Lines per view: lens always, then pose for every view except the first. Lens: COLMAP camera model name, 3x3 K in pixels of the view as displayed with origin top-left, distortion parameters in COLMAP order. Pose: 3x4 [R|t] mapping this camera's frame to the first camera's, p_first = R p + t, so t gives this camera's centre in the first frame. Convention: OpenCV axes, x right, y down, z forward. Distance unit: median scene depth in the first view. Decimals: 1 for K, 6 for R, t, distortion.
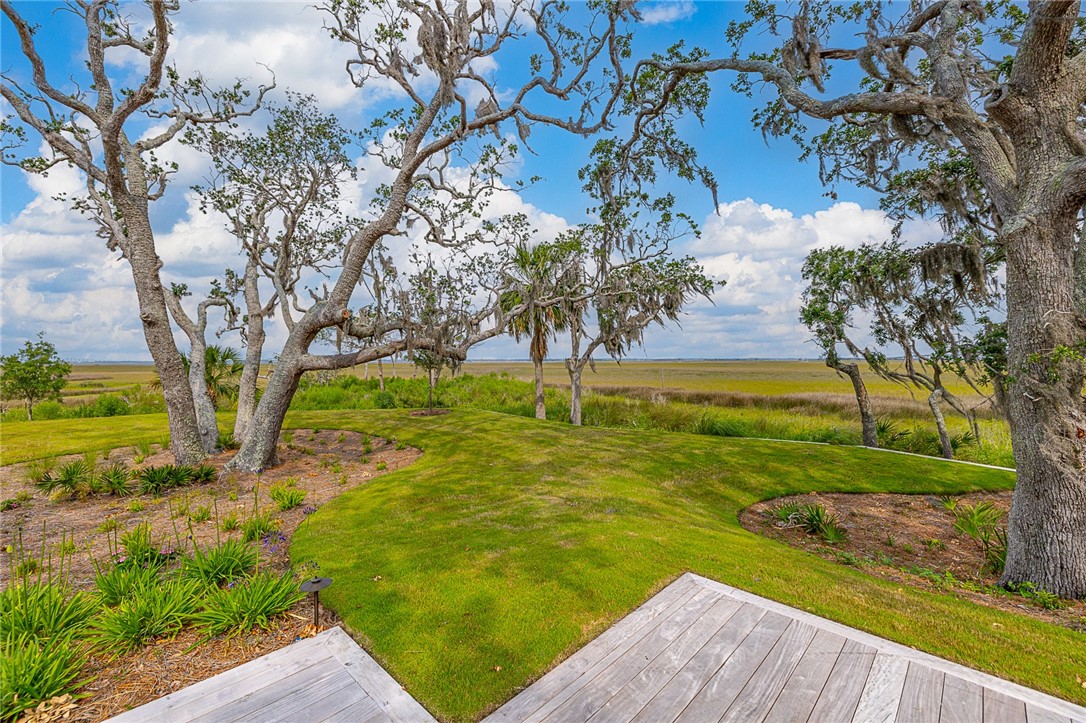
lens RADIAL K [[458.0, 0, 545.8], [0, 458.0, 369.3], [0, 0, 1]] dist [-0.000652, -0.000227]
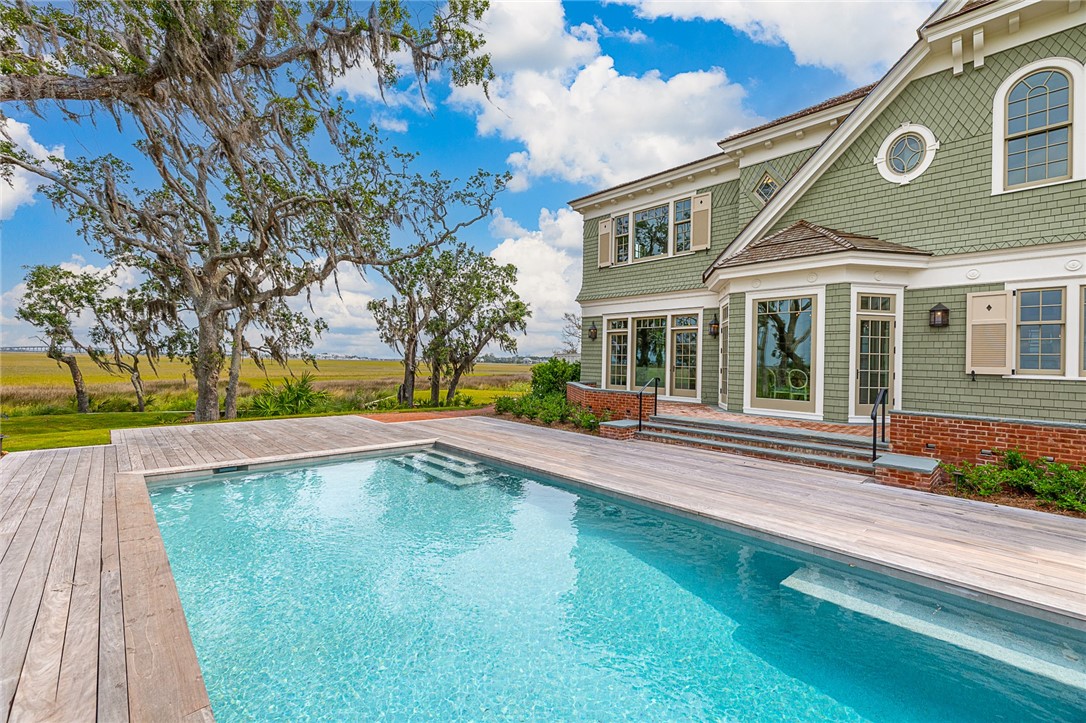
lens RADIAL K [[449.8, 0, 543.0], [0, 449.8, 361.5], [0, 0, 1]] dist [-0.000304, 0.000055]
pose [[0.030906, 0.010476, 0.999467, -0.686985], [-0.001846, 0.999944, -0.010424, 0.016593], [-0.999521, -0.001523, 0.030924, -0.496135]]
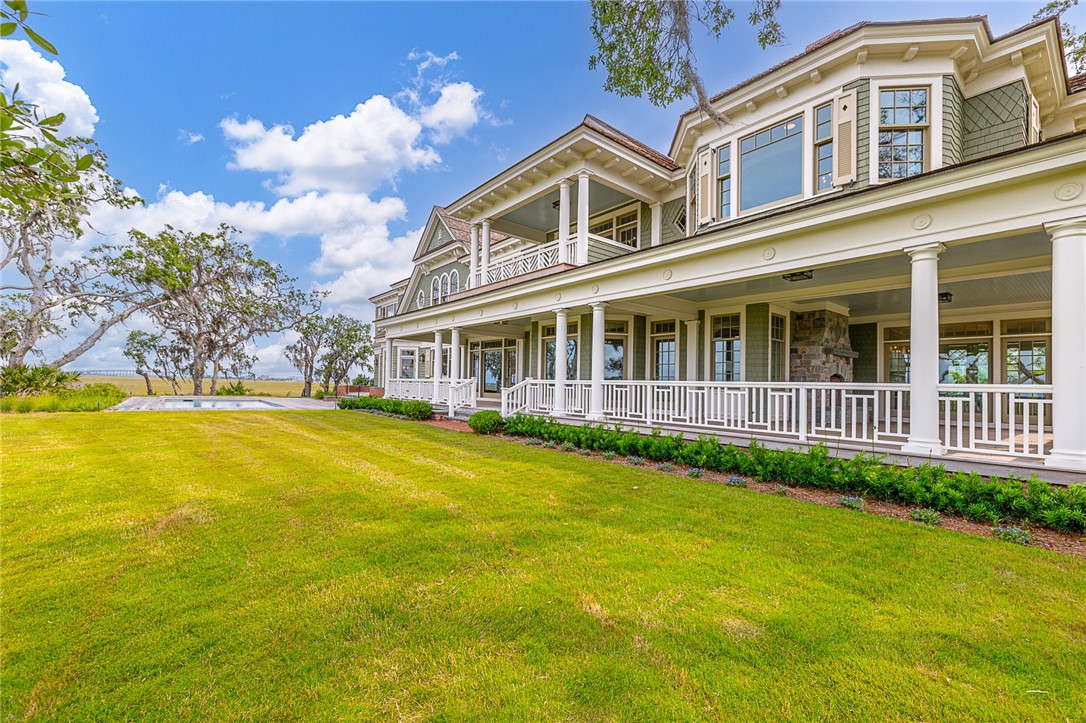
lens RADIAL K [[462.8, 0, 543.1], [0, 462.8, 383.4], [0, 0, 1]] dist [0.000891, 0.000058]
pose [[0.122381, 0.017744, 0.992325, -2.083994], [-0.007331, 0.999829, -0.016974, 0.090946], [-0.992456, -0.005198, 0.122490, -2.004738]]
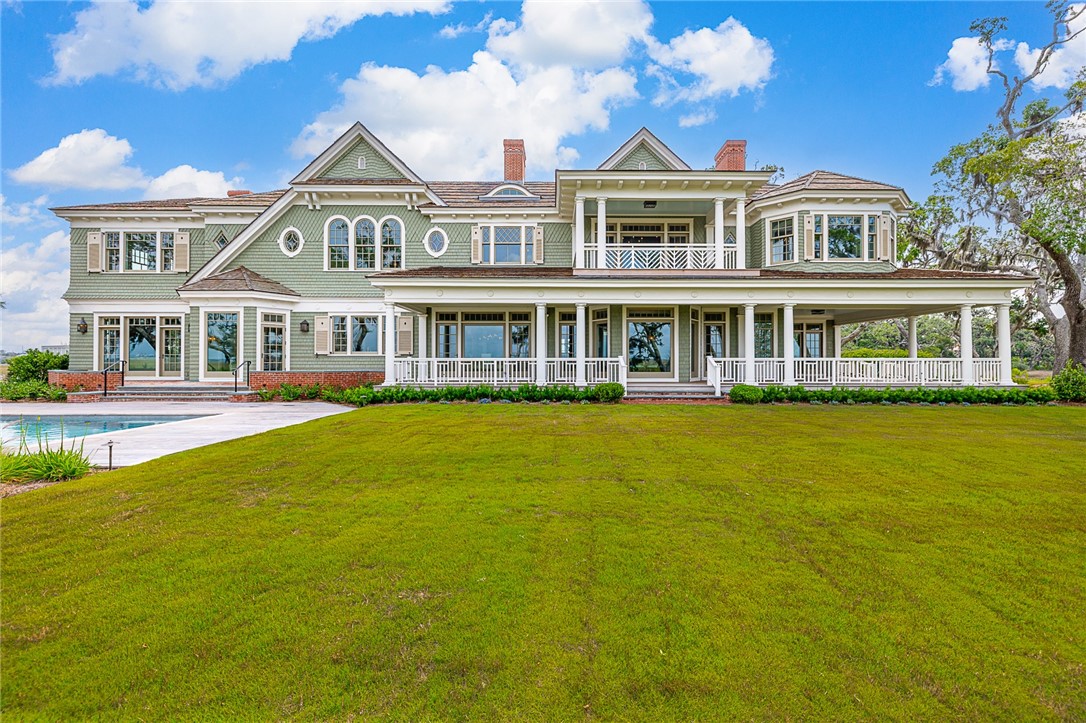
lens RADIAL K [[453.6, 0, 541.6], [0, 453.6, 356.4], [0, 0, 1]] dist [-0.002346, -0.000065]
pose [[-0.709643, 0.017600, 0.704342, -1.570090], [0.020270, 0.999784, -0.004560, 0.056567], [-0.704270, 0.011041, -0.709846, -0.611579]]
